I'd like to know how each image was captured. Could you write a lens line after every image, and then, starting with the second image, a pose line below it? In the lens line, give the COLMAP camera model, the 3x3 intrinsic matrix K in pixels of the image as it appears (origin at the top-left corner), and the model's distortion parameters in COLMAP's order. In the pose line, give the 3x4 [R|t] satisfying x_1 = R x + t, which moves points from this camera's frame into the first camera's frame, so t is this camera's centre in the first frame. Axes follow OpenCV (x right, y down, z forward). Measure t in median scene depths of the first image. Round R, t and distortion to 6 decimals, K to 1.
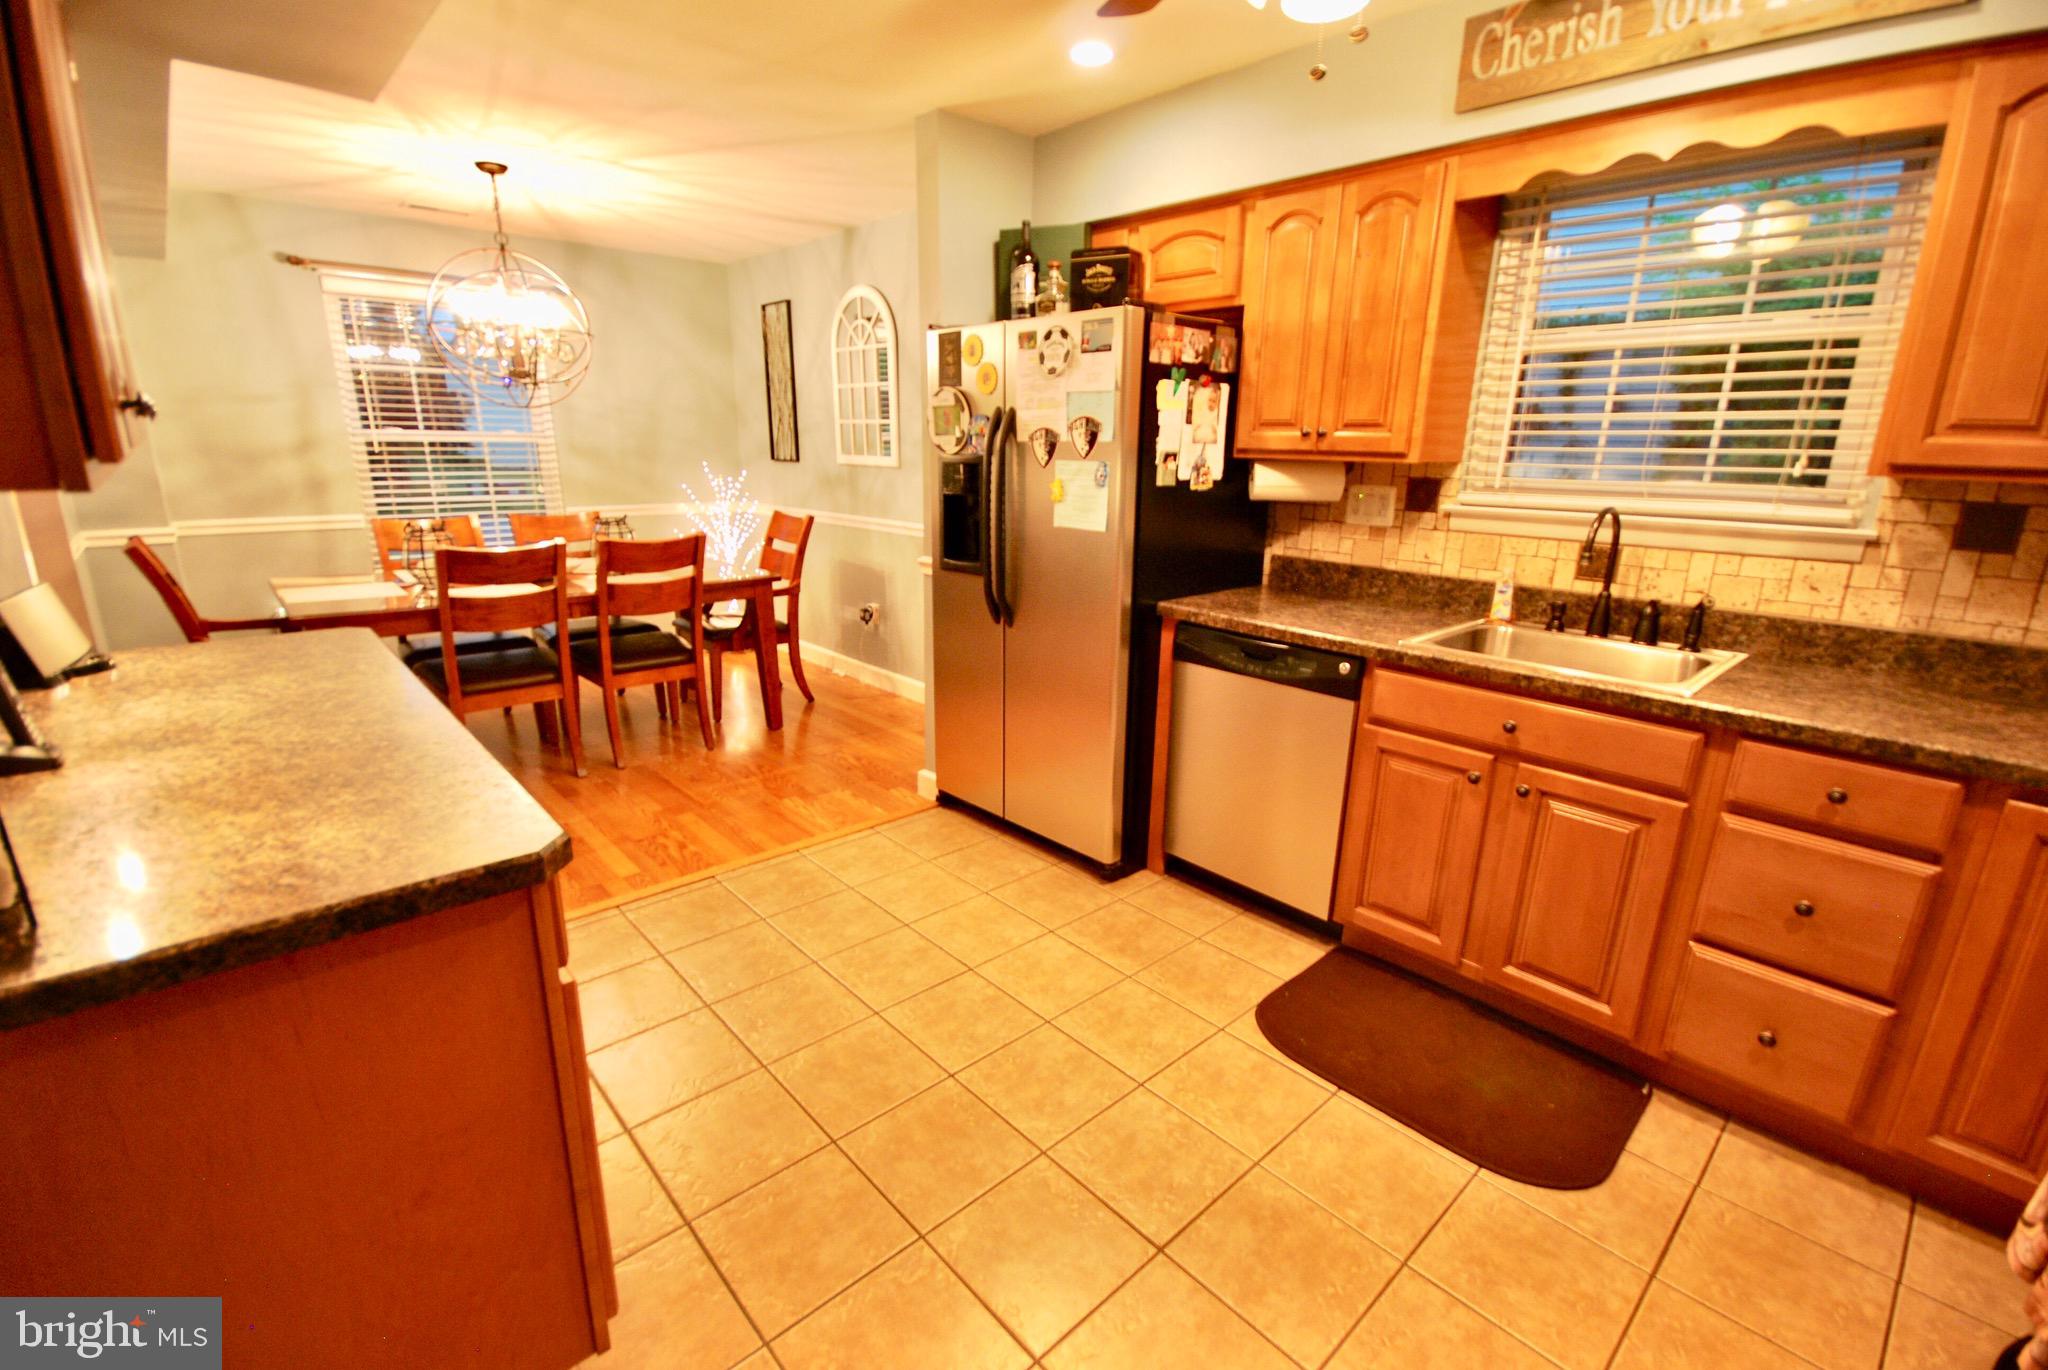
lens RADIAL K [[898.4, 0, 1023.6], [0, 898.4, 697.2], [0, 0, 1]] dist [0.001578, 0.000298]
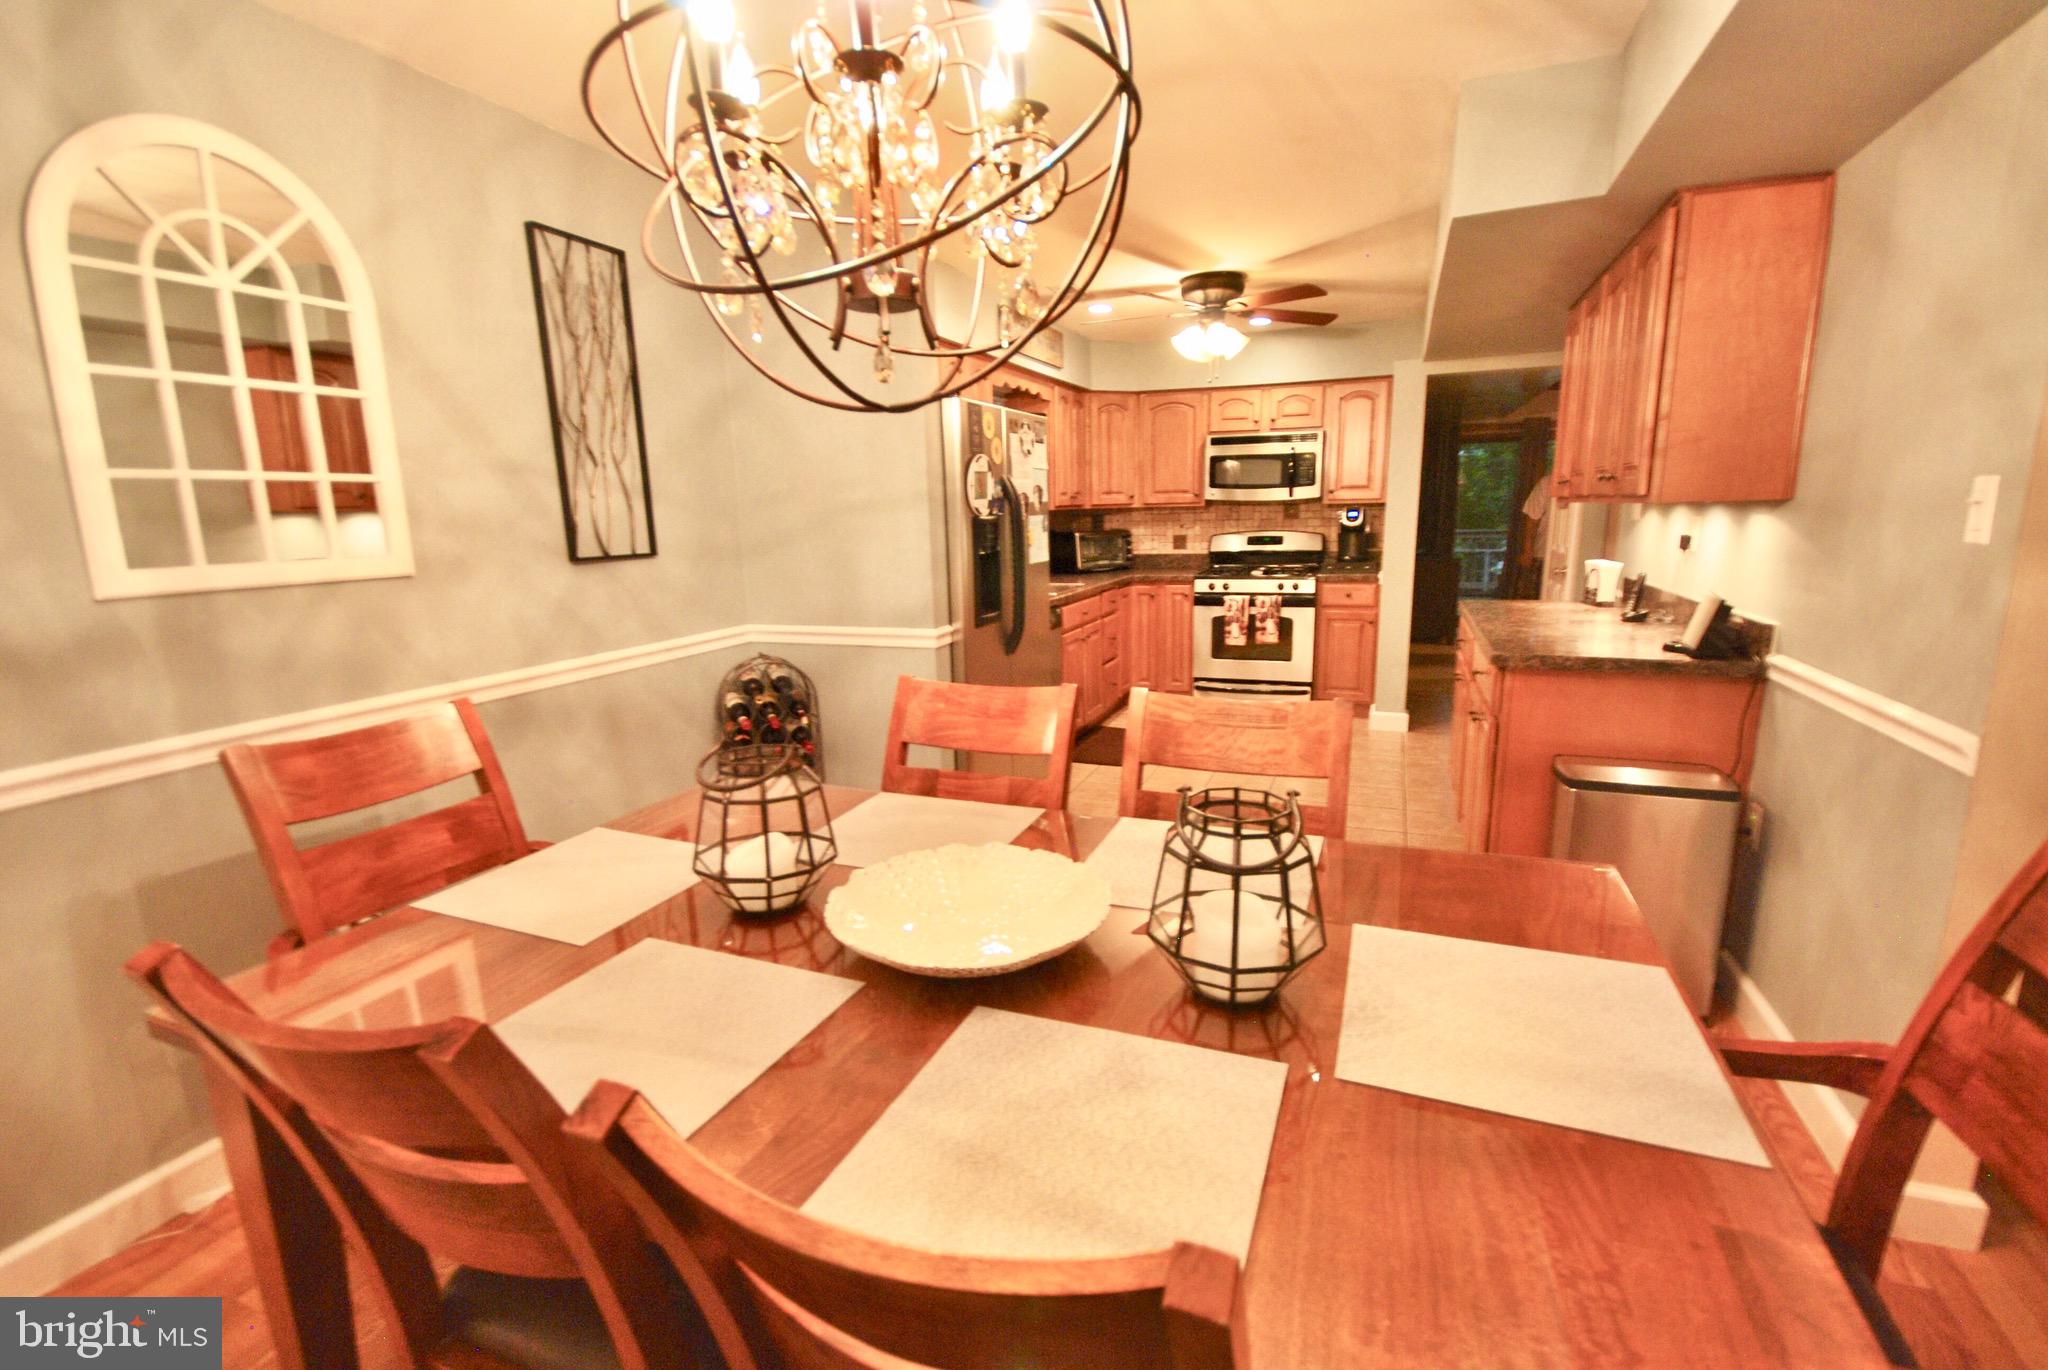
lens RADIAL K [[898.4, 0, 1023.6], [0, 898.4, 697.2], [0, 0, 1]] dist [0.001578, 0.000298]
pose [[-0.428668, -0.193947, 0.882399, -1.366960], [0.264634, 0.906894, 0.327889, -0.518088], [-0.863836, 0.374068, -0.337431, 1.752006]]
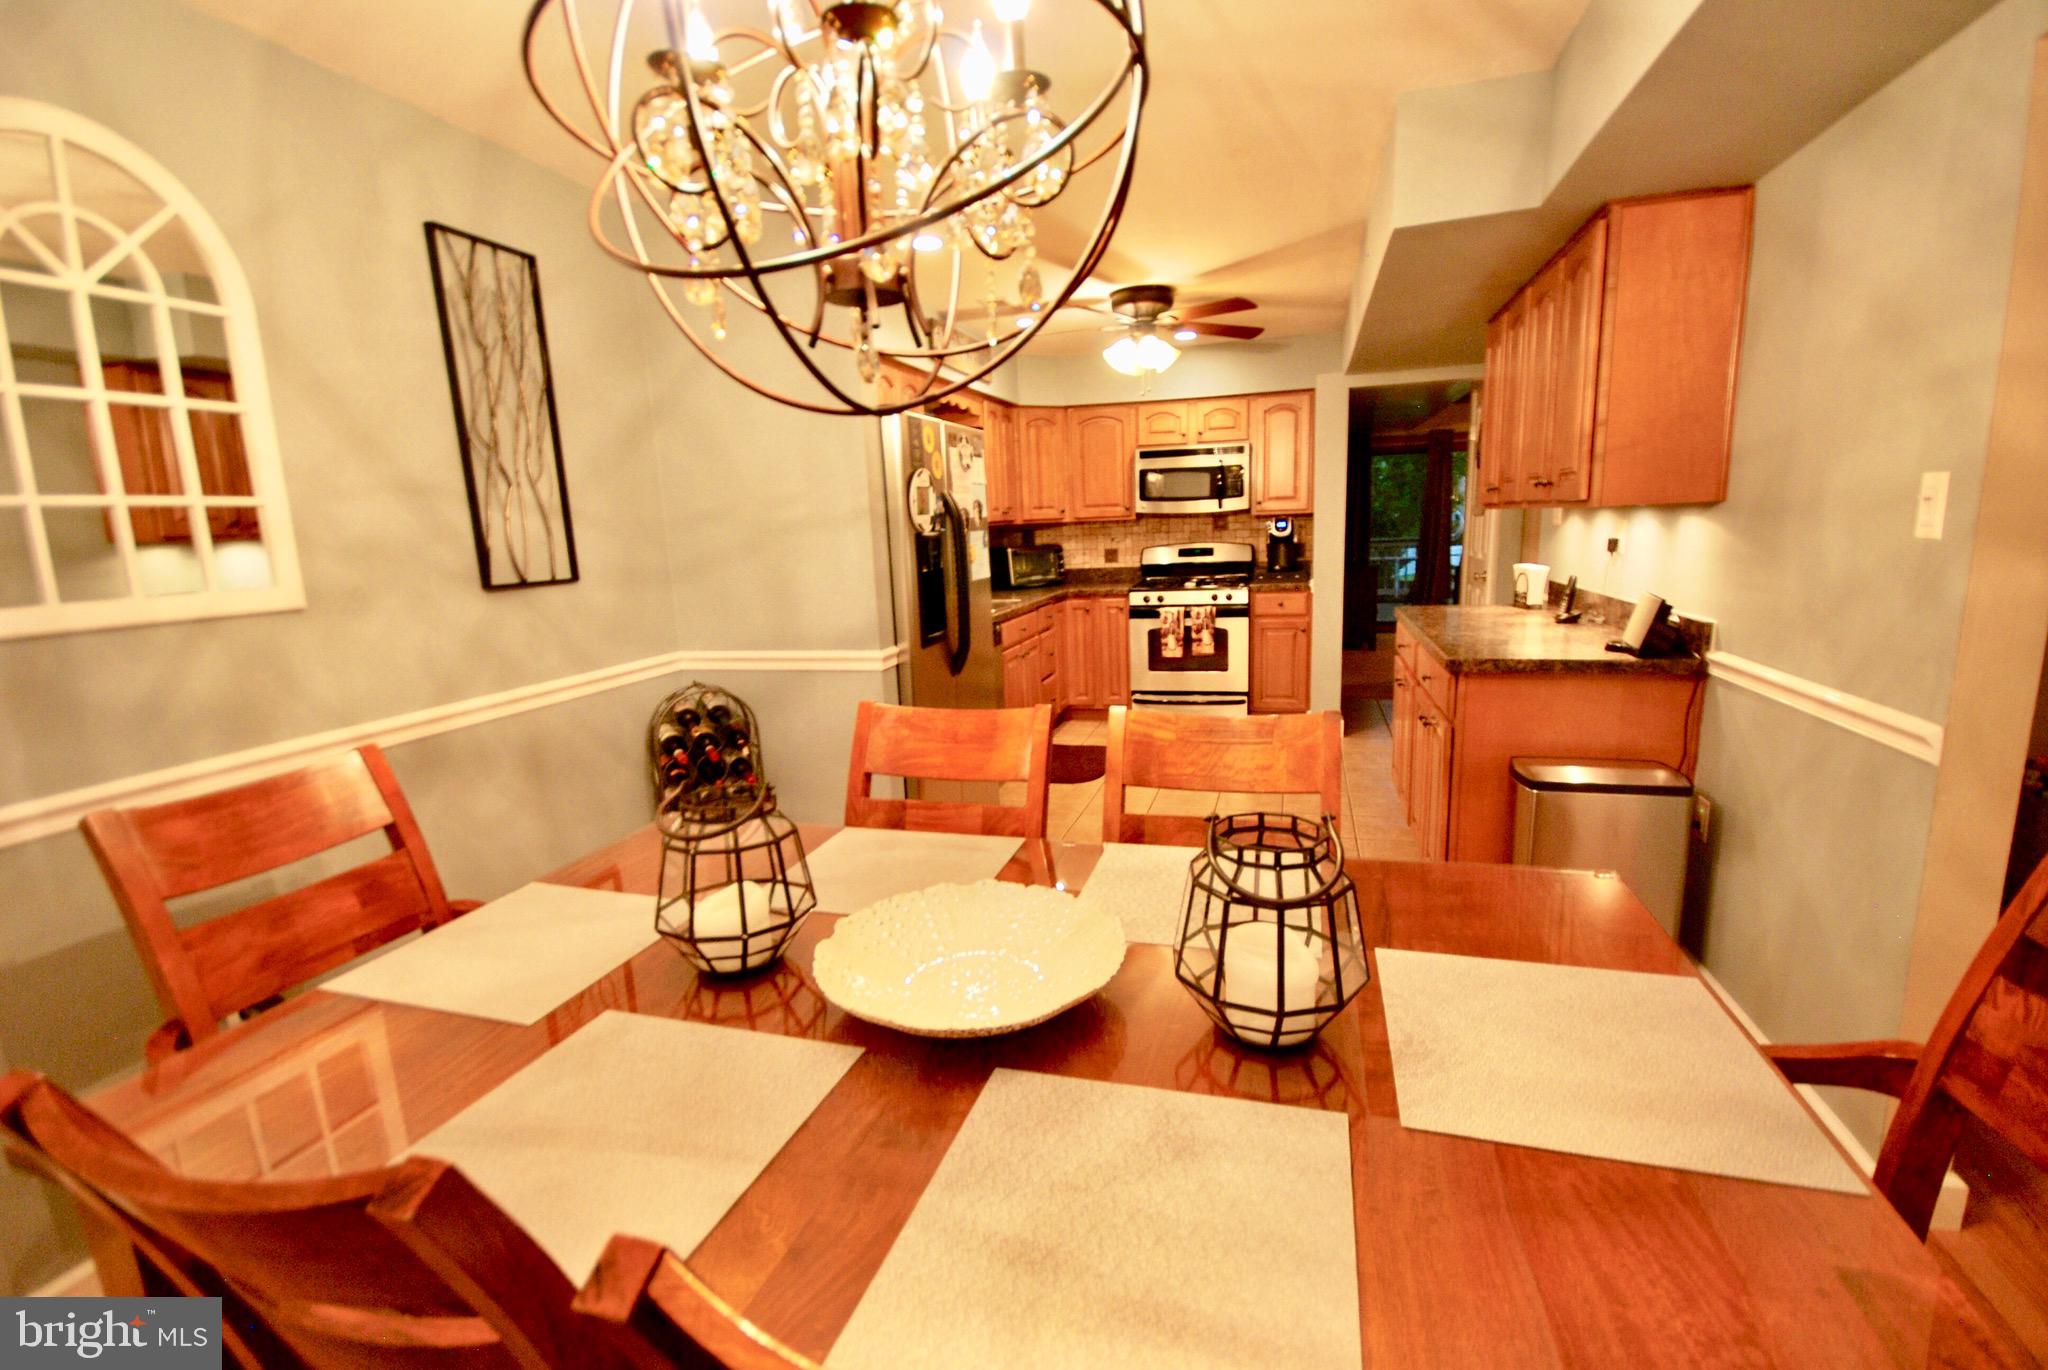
lens RADIAL K [[899.0, 0, 1023.2], [0, 899.0, 696.4], [0, 0, 1]] dist [0.004912, -0.006089]
pose [[-0.509387, -0.160819, 0.845377, -1.311299], [0.267970, 0.903894, 0.333418, -0.520611], [-0.817751, 0.396374, -0.417338, 1.771313]]
